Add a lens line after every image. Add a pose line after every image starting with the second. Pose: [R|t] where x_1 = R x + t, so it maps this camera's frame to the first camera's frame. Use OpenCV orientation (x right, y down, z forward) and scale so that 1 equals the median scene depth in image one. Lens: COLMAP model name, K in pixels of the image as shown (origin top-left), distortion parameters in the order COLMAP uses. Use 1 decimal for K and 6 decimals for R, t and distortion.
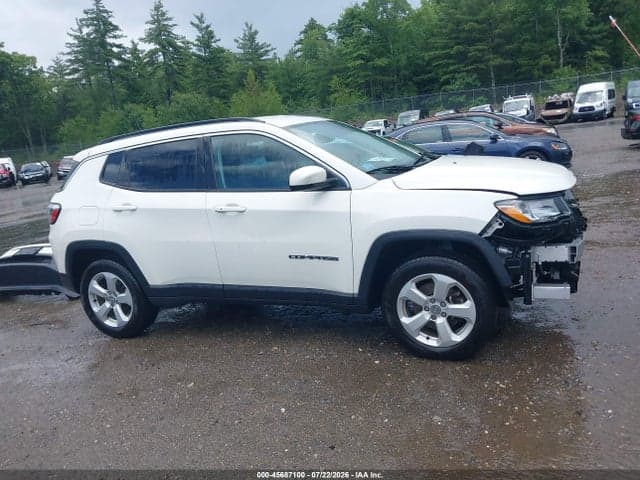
lens RADIAL K [[508.0, 0, 324.9], [0, 508.0, 233.7], [0, 0, 1]] dist [0.009238, -0.008077]
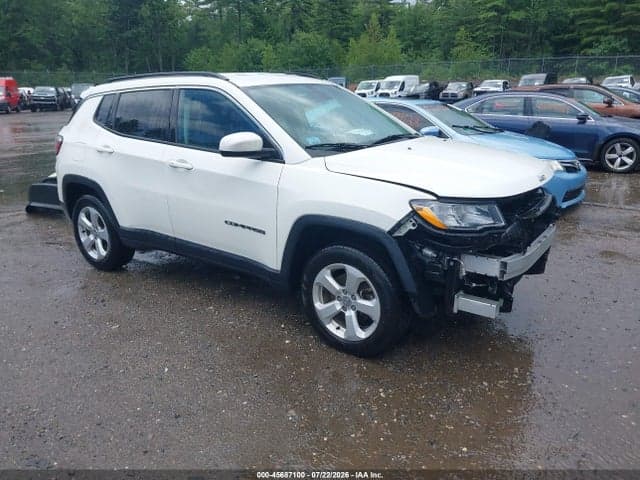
lens RADIAL K [[508.0, 0, 323.5], [0, 508.0, 240.5], [0, 0, 1]] dist [0.009238, -0.008077]
pose [[0.968097, 0.163896, -0.189540, 0.273709], [-0.142552, 0.982324, 0.121317, -0.058691], [0.206073, -0.090428, 0.974349, 0.060308]]
